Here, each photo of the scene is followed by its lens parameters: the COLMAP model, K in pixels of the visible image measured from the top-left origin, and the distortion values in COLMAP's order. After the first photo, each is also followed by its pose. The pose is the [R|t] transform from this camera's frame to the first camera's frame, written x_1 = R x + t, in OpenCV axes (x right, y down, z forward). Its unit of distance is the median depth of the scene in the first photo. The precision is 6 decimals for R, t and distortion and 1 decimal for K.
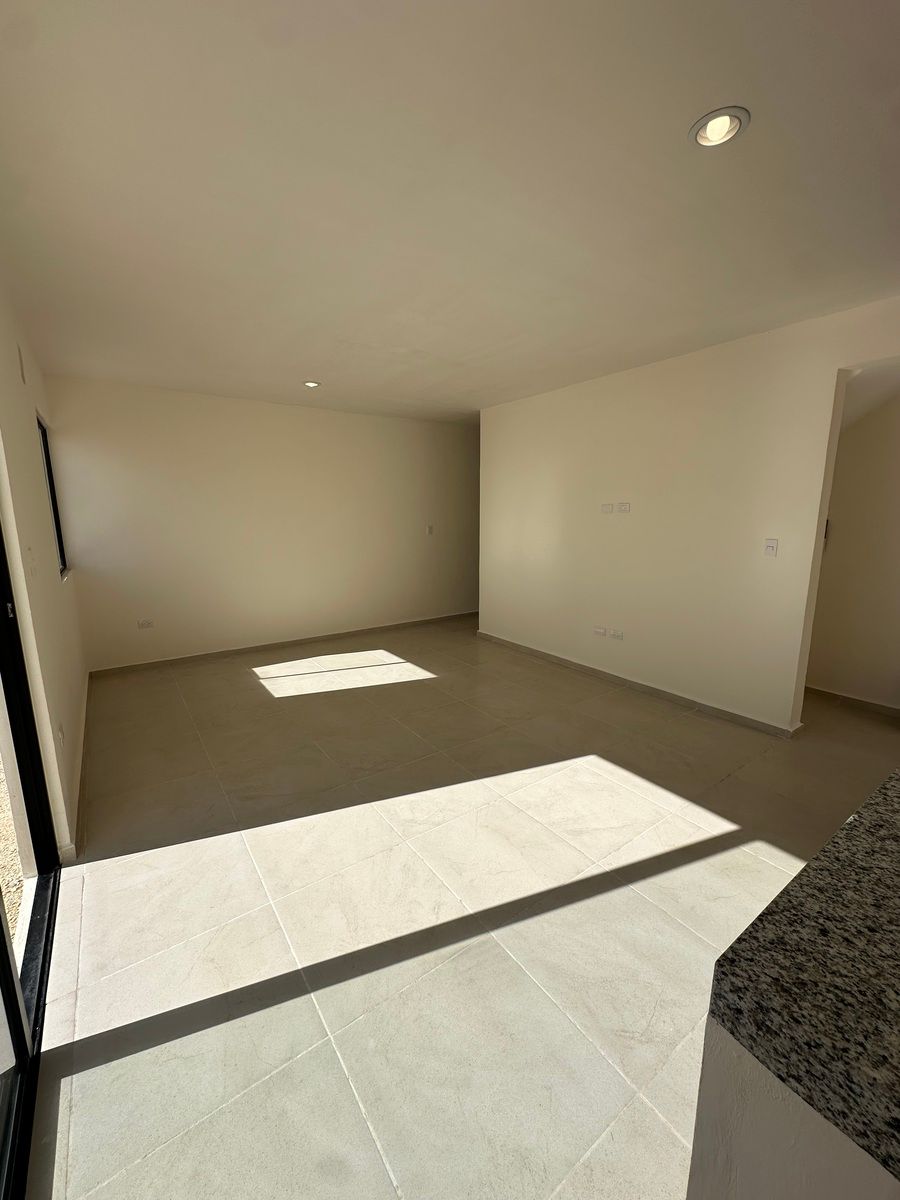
lens RADIAL K [[482.0, 0, 457.4], [0, 482.0, 603.4], [0, 0, 1]] dist [-0.003805, 0.001232]
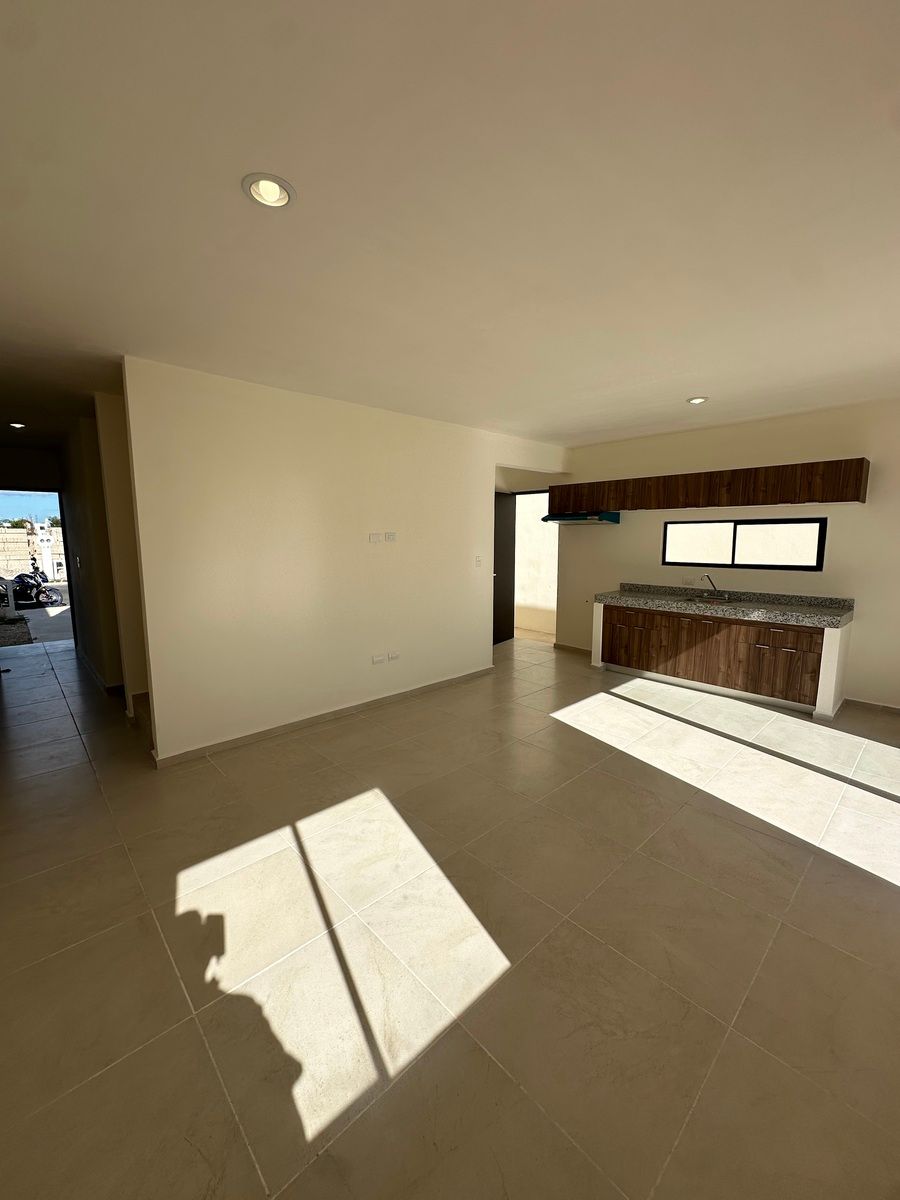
lens RADIAL K [[482.0, 0, 452.7], [0, 482.0, 600.6], [0, 0, 1]] dist [-0.003805, 0.001232]
pose [[-0.128100, -0.132491, 0.982872, -0.867801], [0.189166, 0.969578, 0.155354, -0.235839], [-0.973554, 0.205827, -0.099140, 1.169260]]
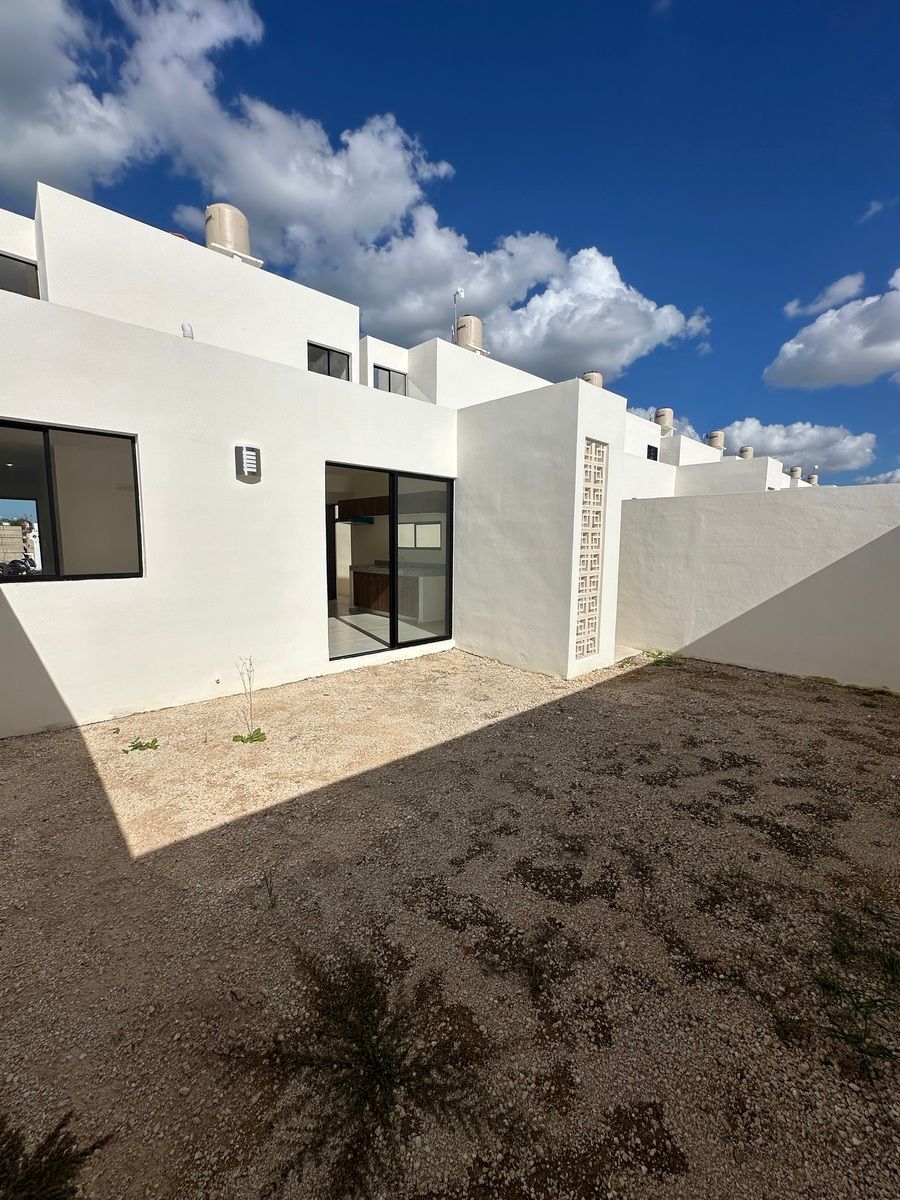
lens RADIAL K [[482.0, 0, 456.0], [0, 482.0, 599.4], [0, 0, 1]] dist [-0.003805, 0.001232]
pose [[-0.130344, -0.120157, 0.984161, -2.088811], [0.177047, 0.973854, 0.142347, -0.016296], [-0.975533, 0.192797, -0.105663, 0.303202]]
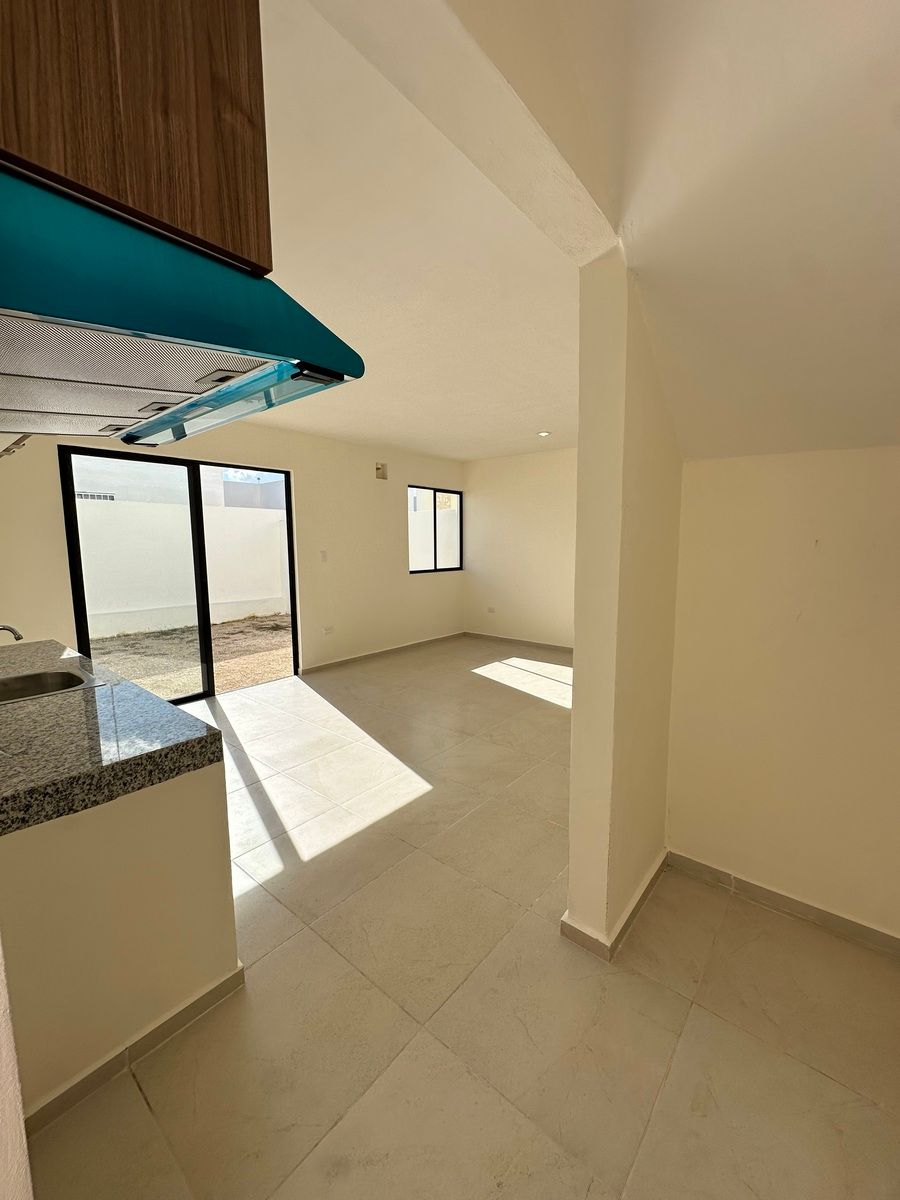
lens RADIAL K [[482.0, 0, 443.9], [0, 482.0, 589.2], [0, 0, 1]] dist [-0.003805, 0.001232]
pose [[0.241220, 0.111281, -0.964069, 0.968589], [-0.172701, 0.982470, 0.070193, -0.126769], [0.954980, 0.149564, 0.256210, 0.572583]]
